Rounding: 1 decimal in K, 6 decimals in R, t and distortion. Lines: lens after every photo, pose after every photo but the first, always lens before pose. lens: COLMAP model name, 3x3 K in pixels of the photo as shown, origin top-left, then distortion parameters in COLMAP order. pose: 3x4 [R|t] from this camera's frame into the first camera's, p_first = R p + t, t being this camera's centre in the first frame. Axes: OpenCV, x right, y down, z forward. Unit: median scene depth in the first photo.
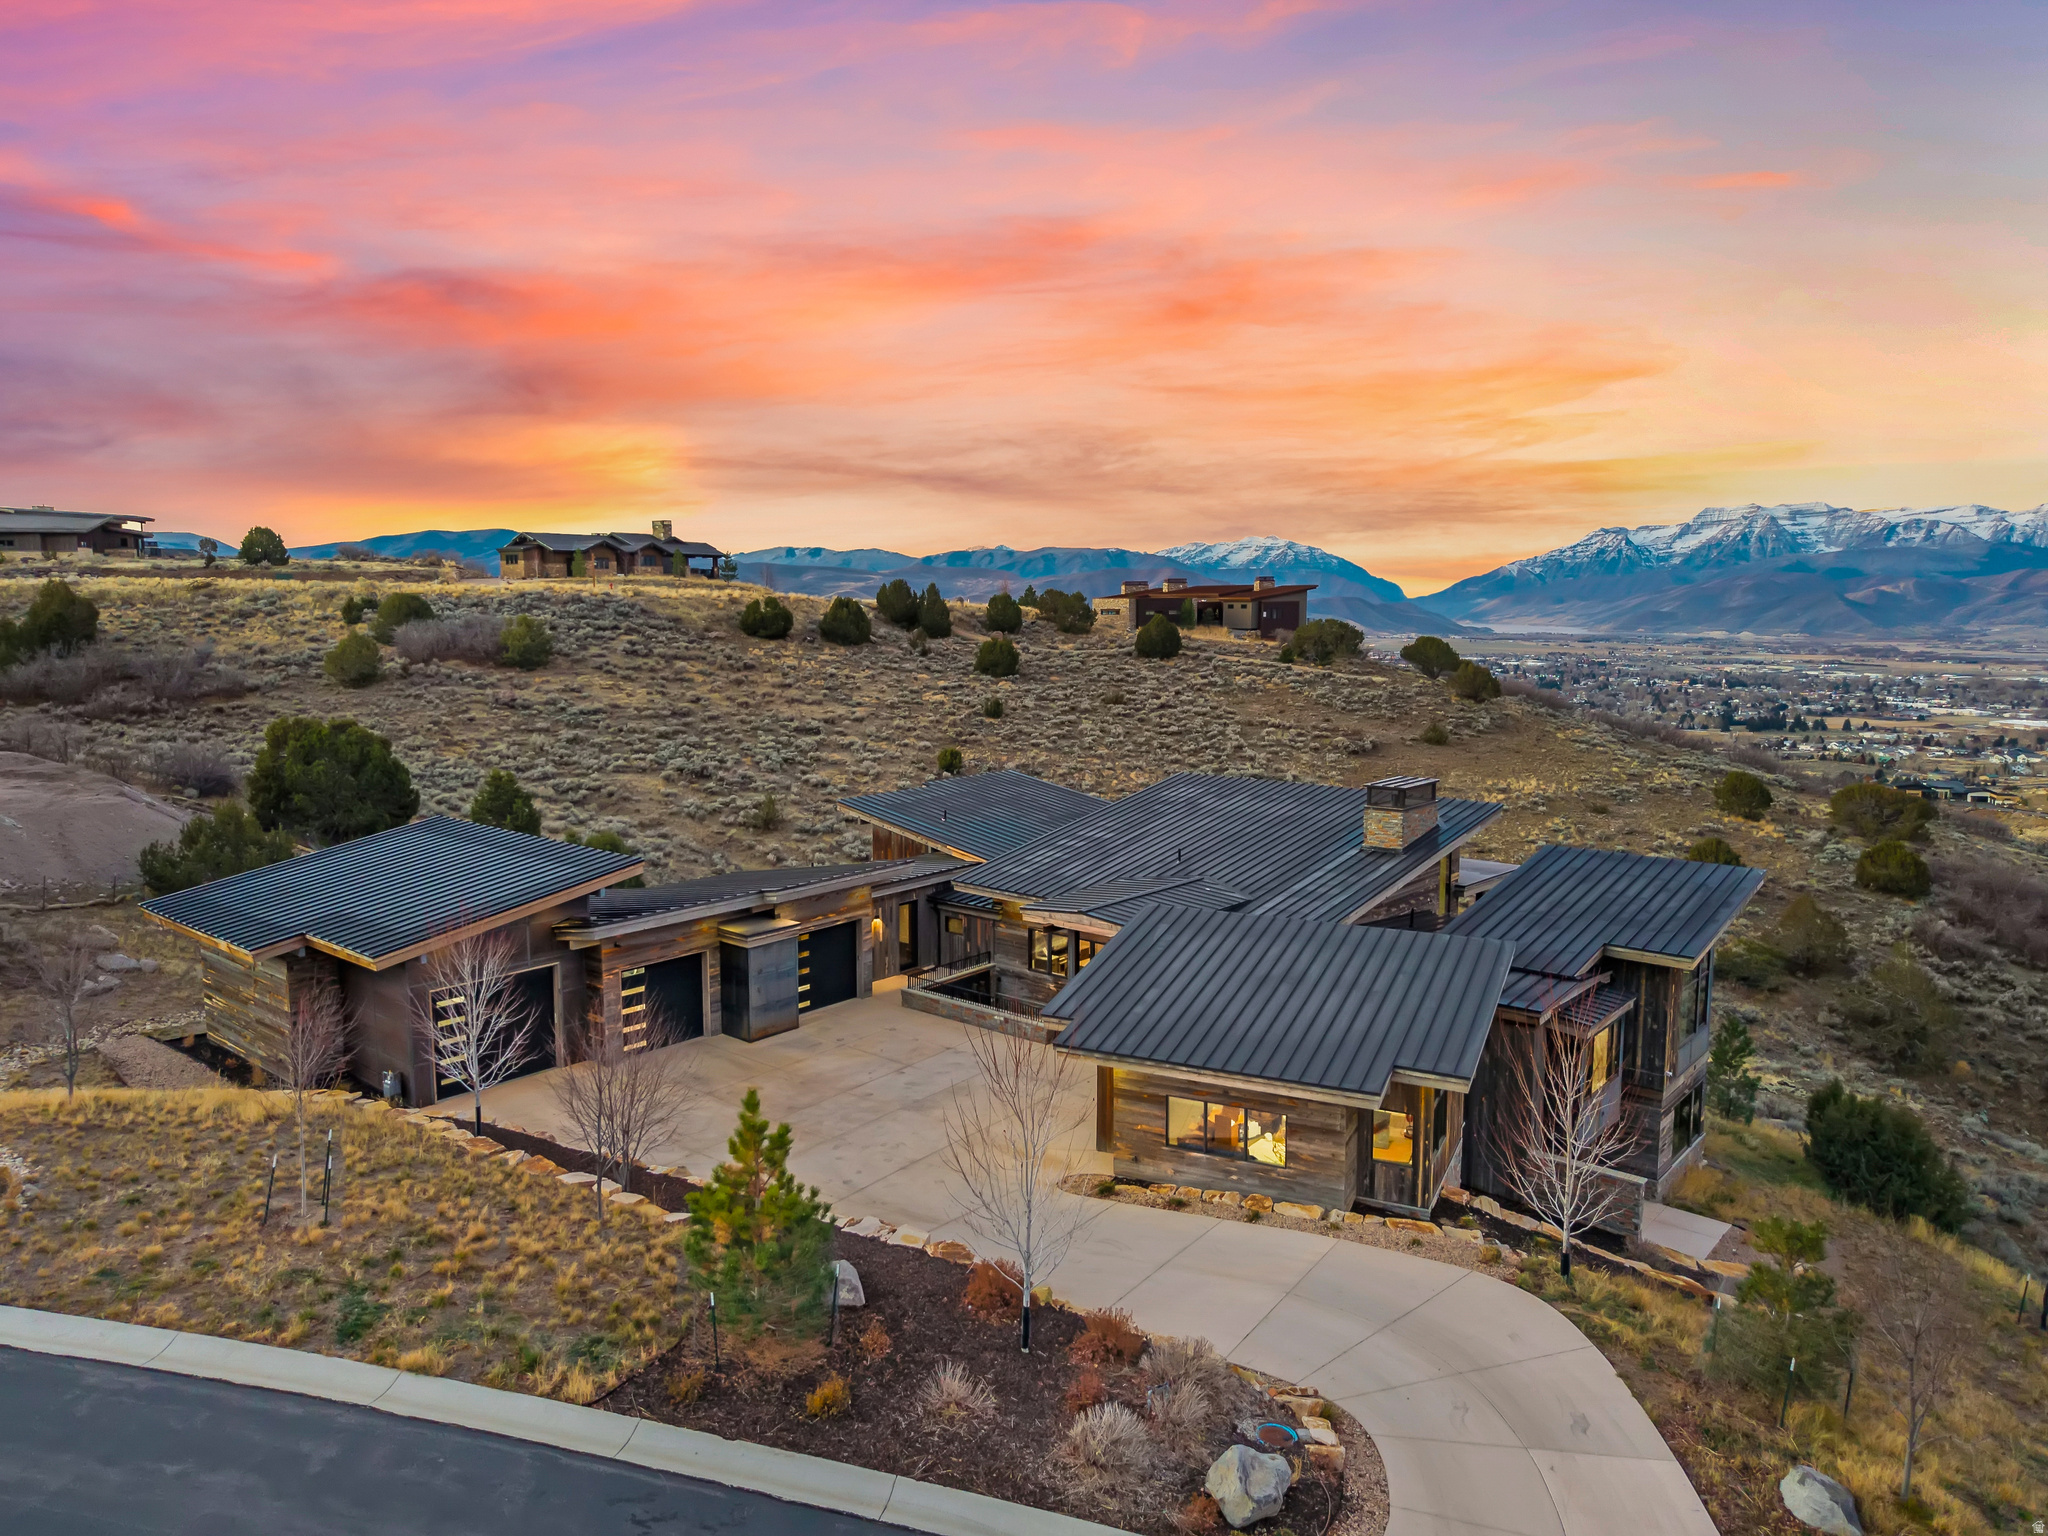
lens RADIAL K [[1378.8, 0, 1018.0], [0, 1378.8, 775.6], [0, 0, 1]] dist [0.022244, -0.022301]
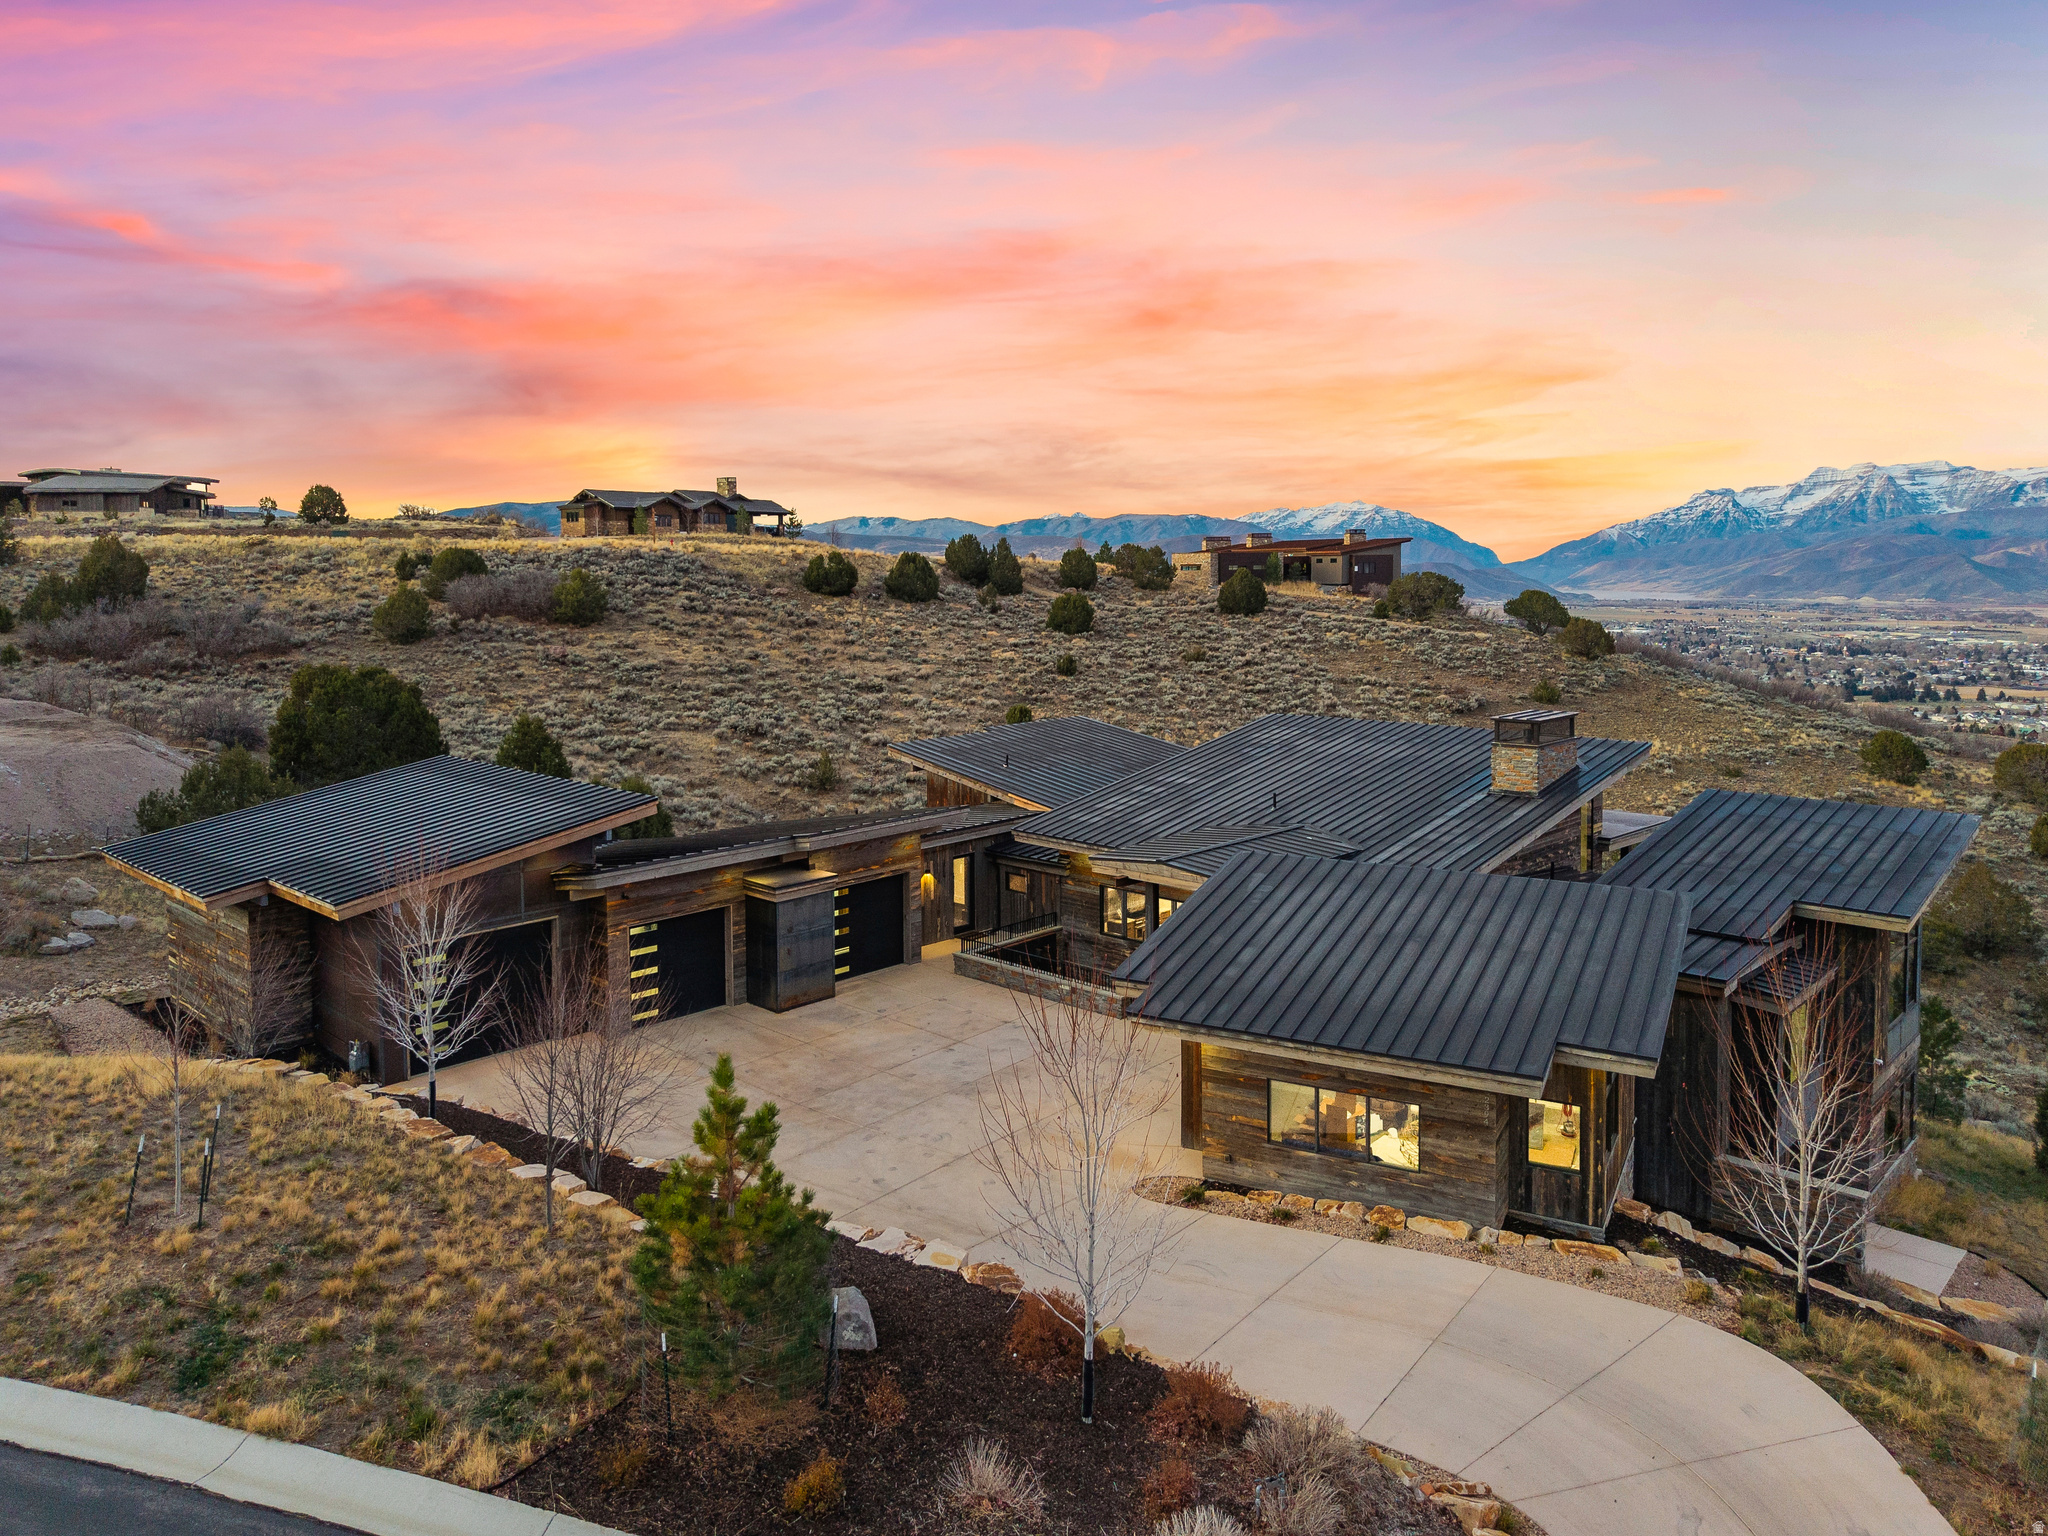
lens RADIAL K [[1417.4, 0, 1026.4], [0, 1417.4, 657.1], [0, 0, 1]] dist [0.023279, -0.023509]
pose [[0.998807, -0.002187, -0.048774, 0.001799], [-0.001016, 0.997849, -0.065545, 0.009681], [0.048812, 0.065516, 0.996657, 0.035383]]
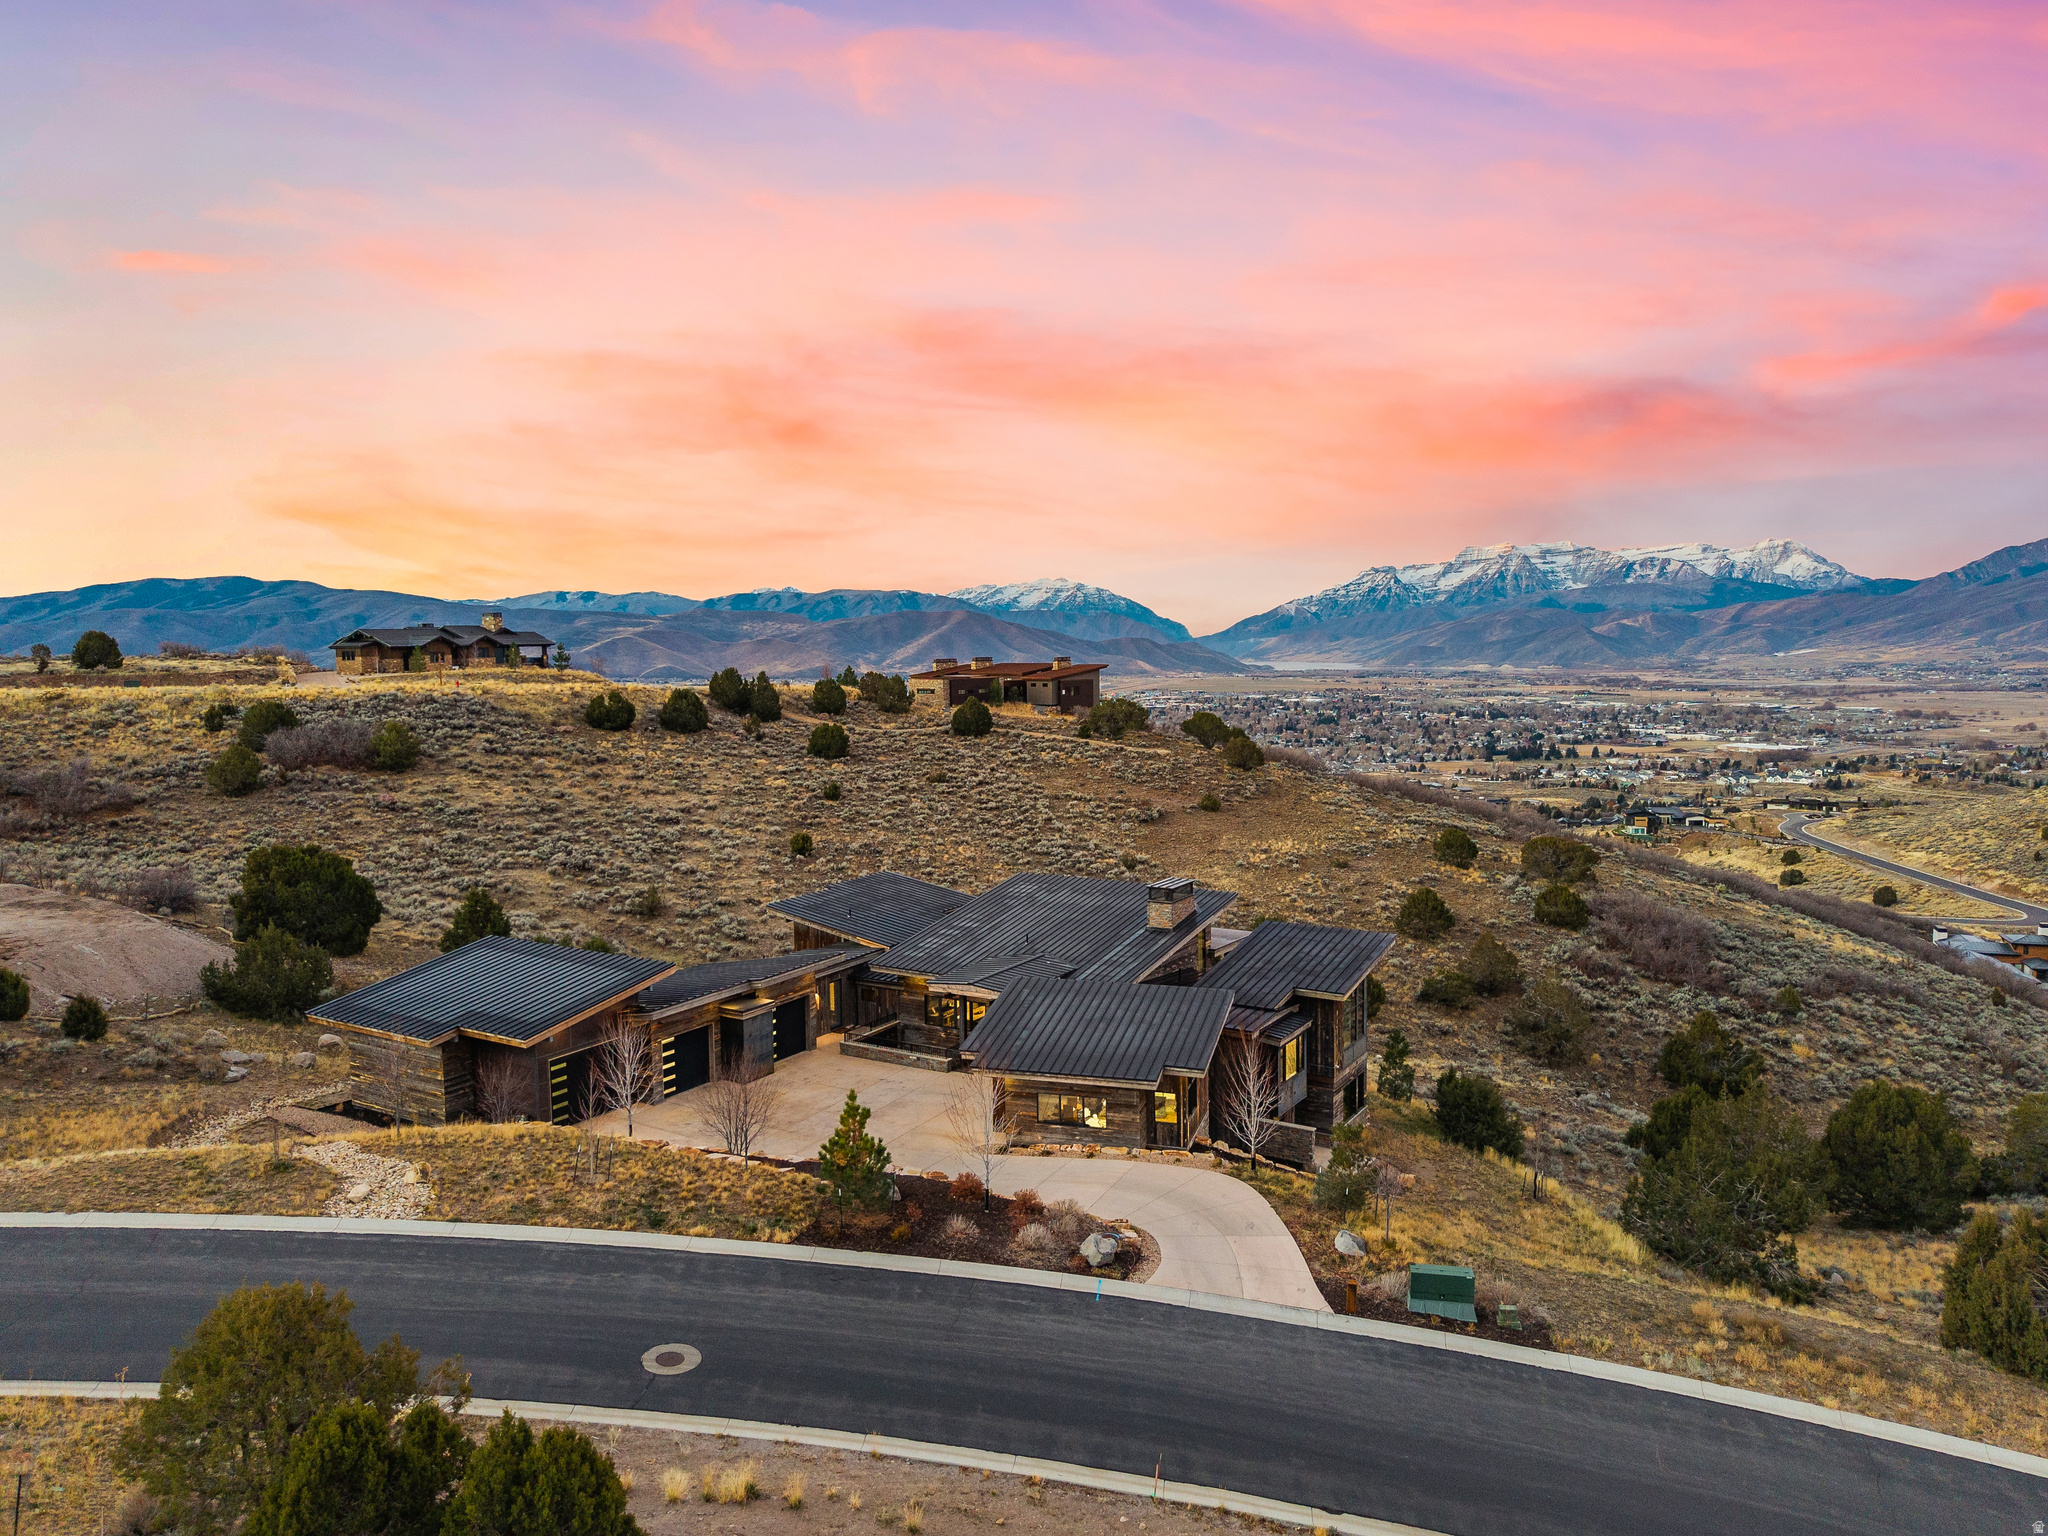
lens RADIAL K [[1430.6, 0, 1011.4], [0, 1430.6, 766.2], [0, 0, 1]] dist [0.041071, -0.064720]
pose [[0.989326, -0.030170, 0.142564, -0.040176], [0.035153, 0.998851, -0.032566, -0.028305], [-0.141418, 0.037230, 0.989250, -0.187553]]
